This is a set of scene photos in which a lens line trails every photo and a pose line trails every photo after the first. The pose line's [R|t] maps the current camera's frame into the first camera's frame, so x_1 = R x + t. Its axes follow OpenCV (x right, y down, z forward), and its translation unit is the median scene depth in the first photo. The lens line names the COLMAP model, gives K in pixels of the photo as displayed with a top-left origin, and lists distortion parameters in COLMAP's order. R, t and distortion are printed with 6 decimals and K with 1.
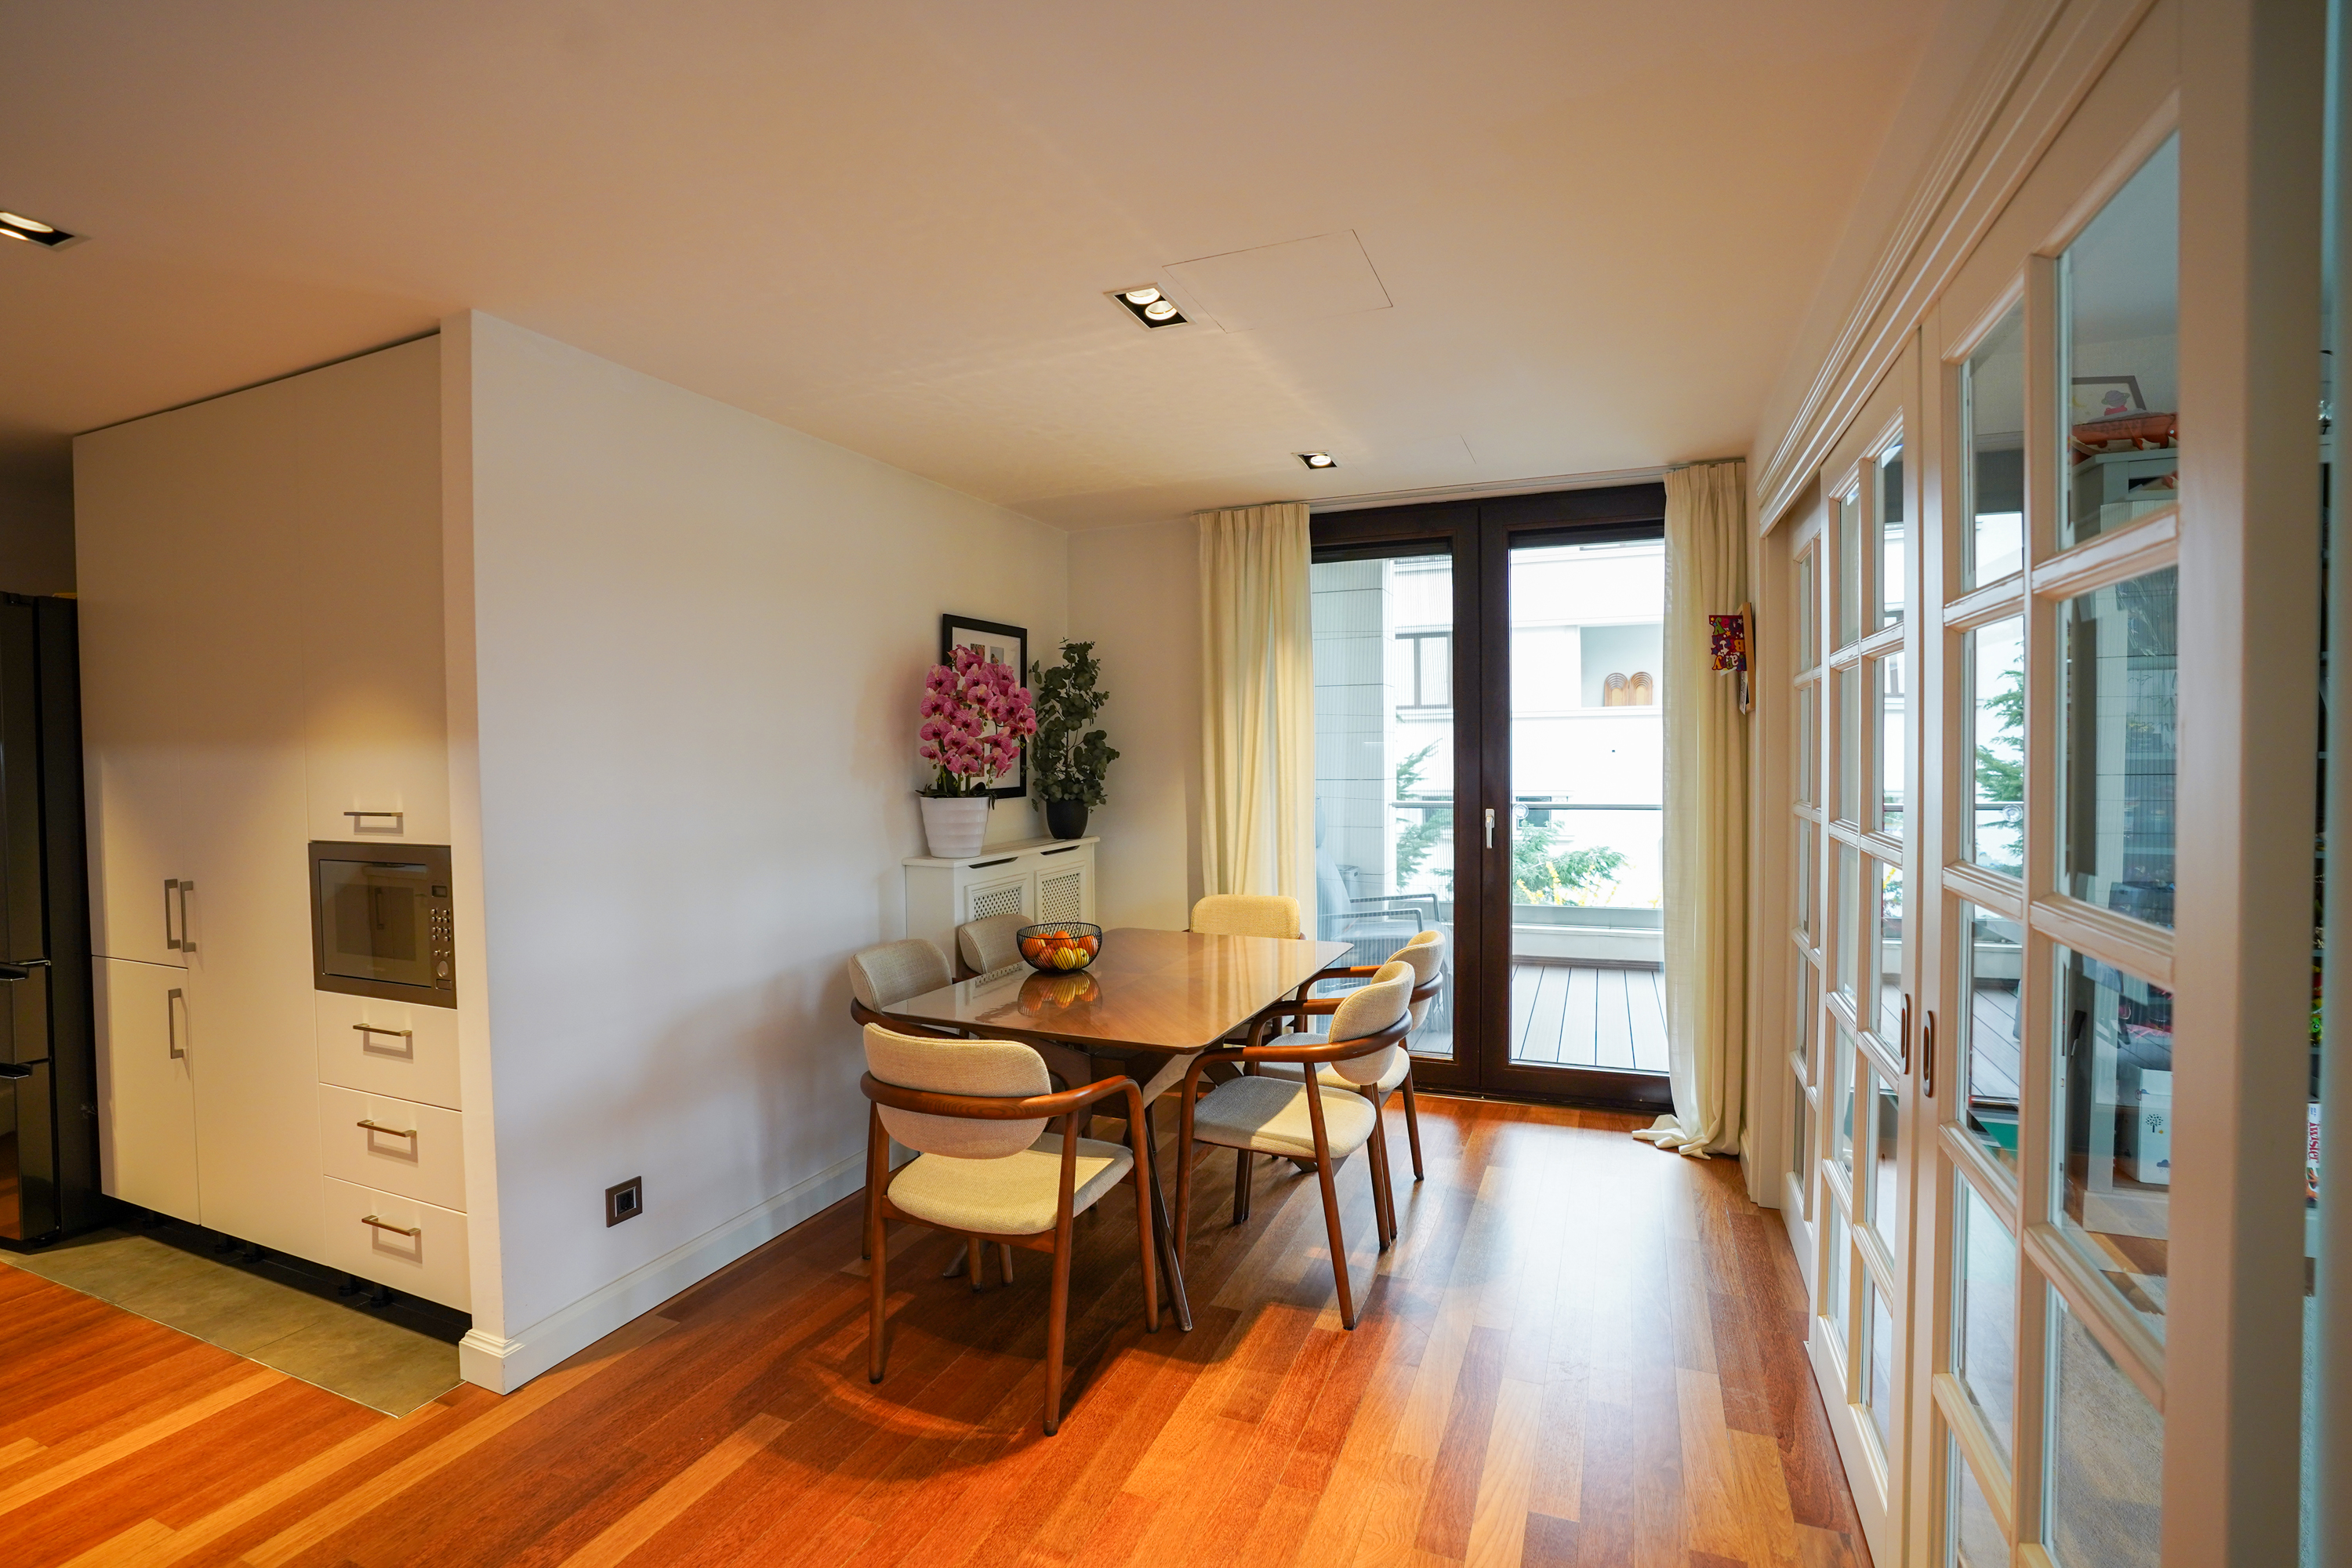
lens RADIAL K [[1093.7, 0, 1161.2], [0, 1093.7, 788.2], [0, 0, 1]] dist [-0.066819, 0.026985]
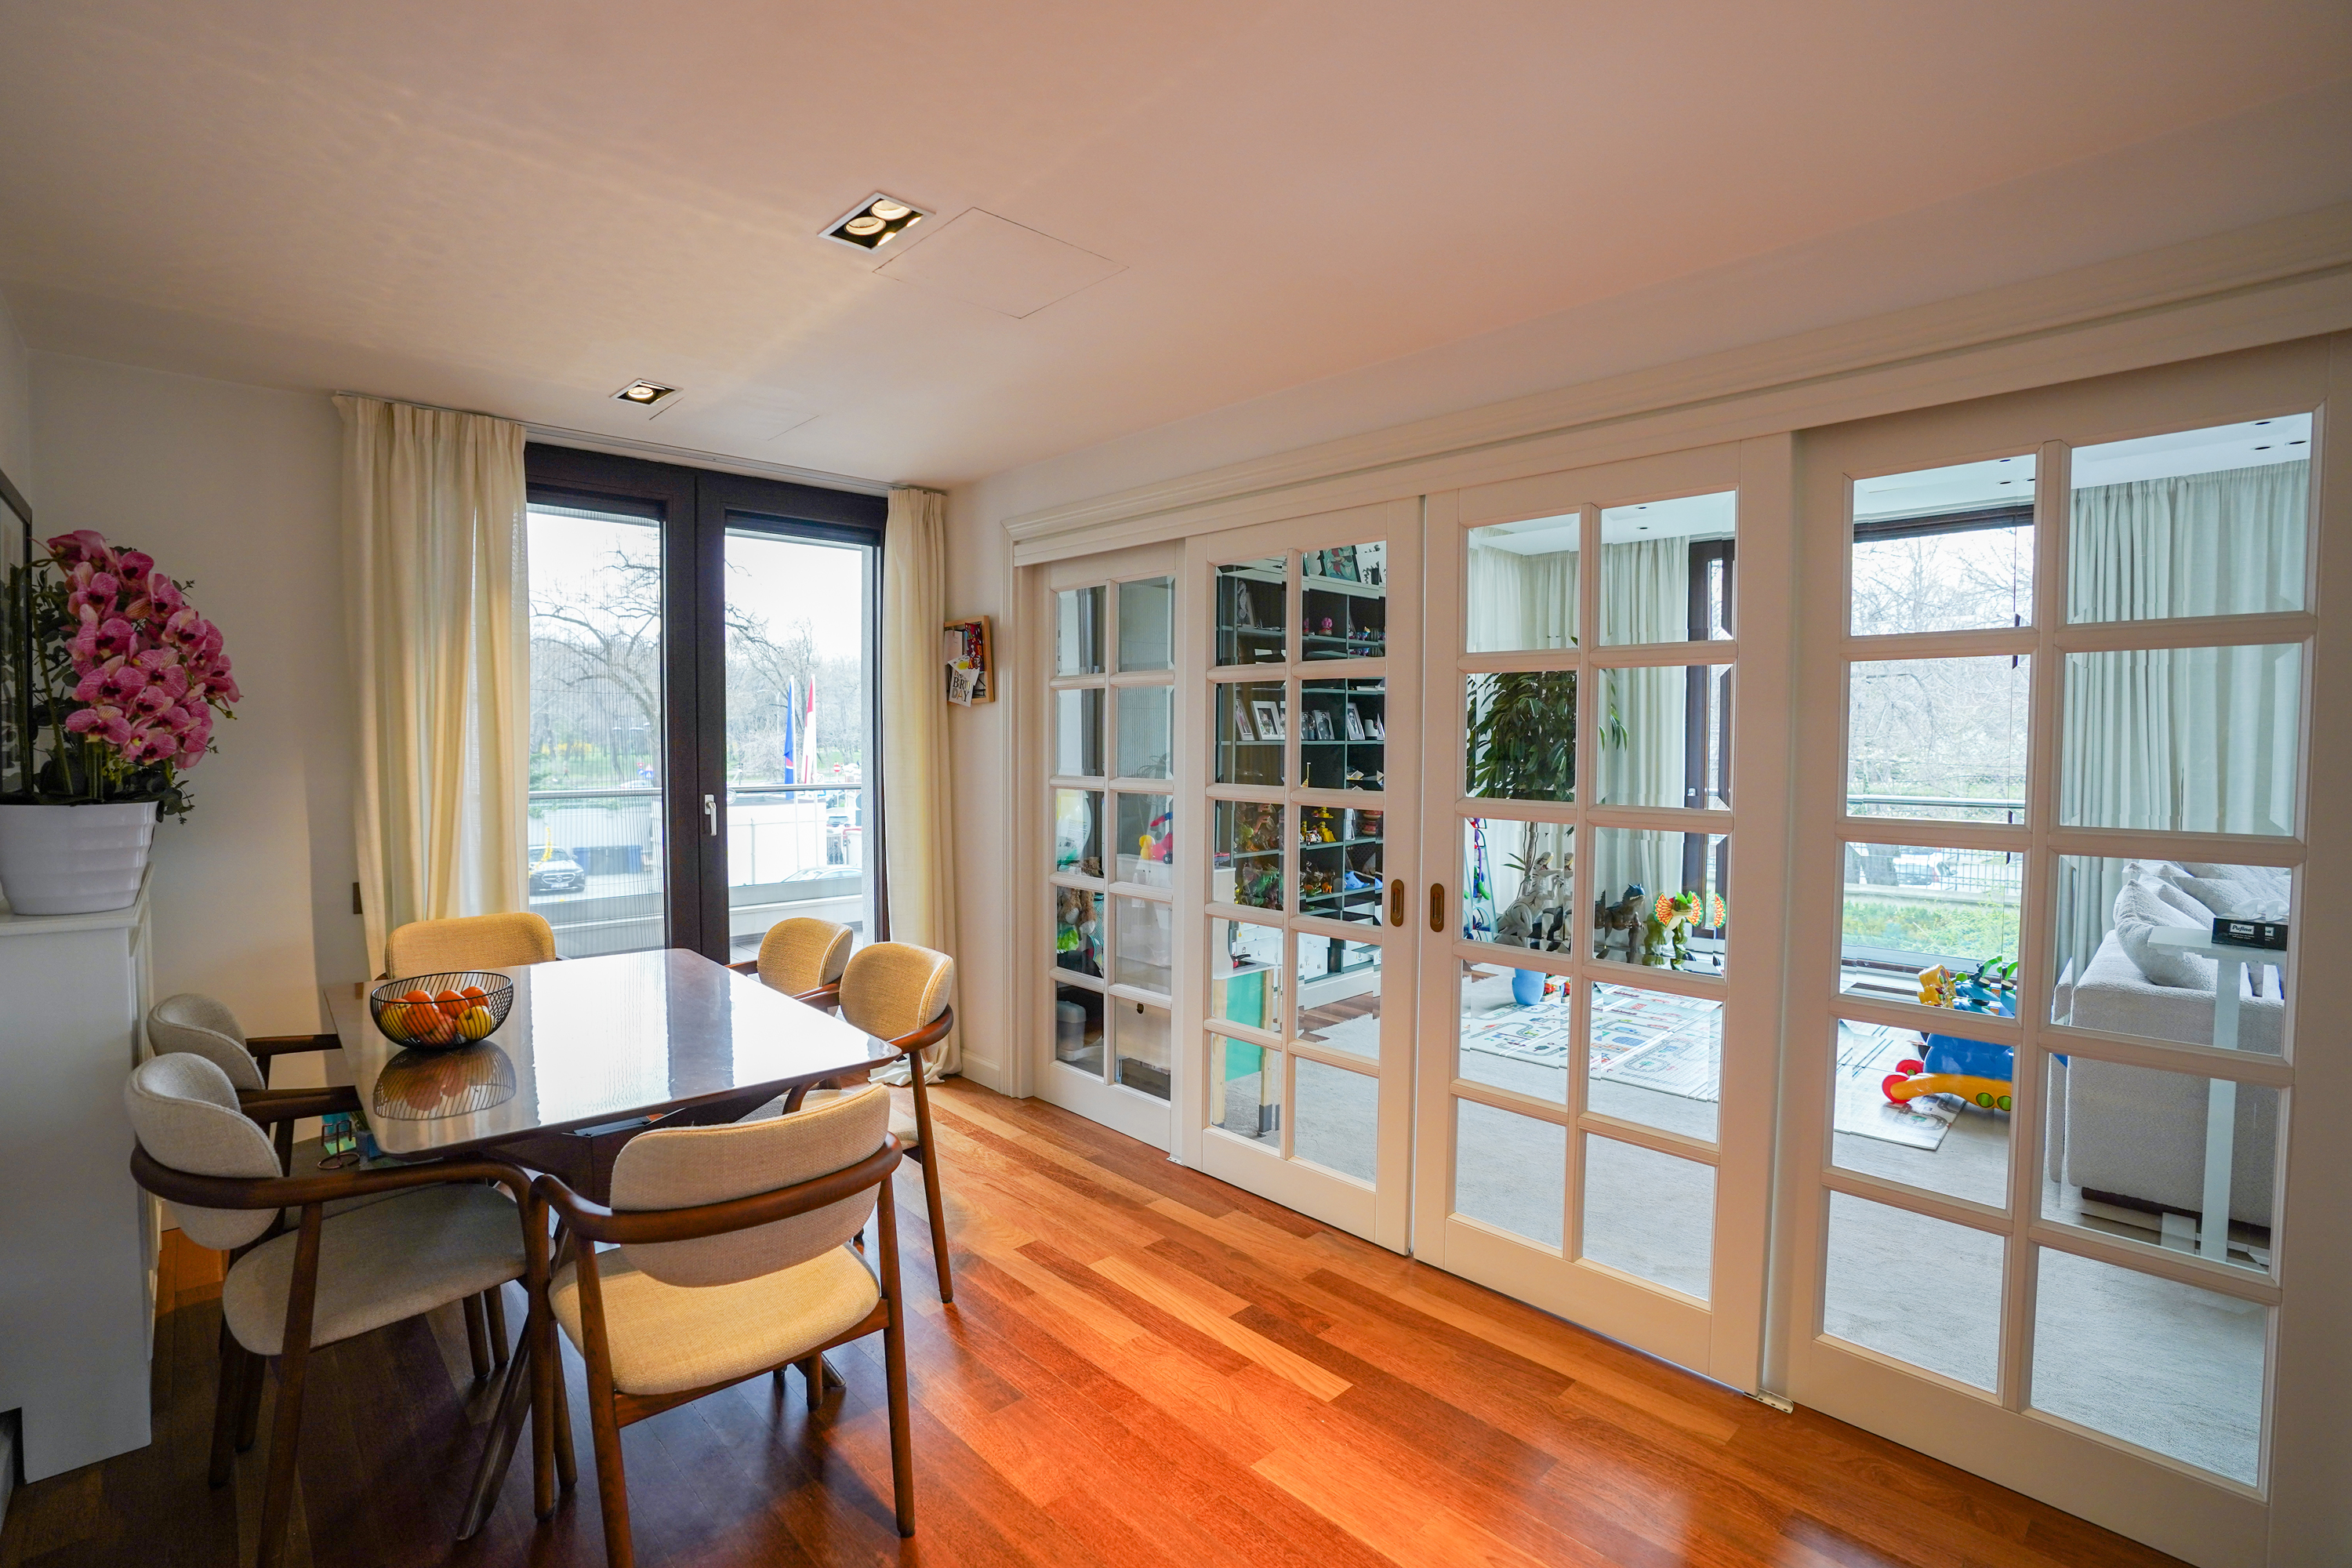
lens RADIAL K [[1093.7, 0, 1161.2], [0, 1093.7, 788.2], [0, 0, 1]] dist [-0.066819, 0.026985]
pose [[0.407230, -0.029512, 0.912849, -0.412437], [0.020293, 0.999523, 0.023262, -0.000873], [-0.913100, 0.009051, 0.407635, 0.248752]]
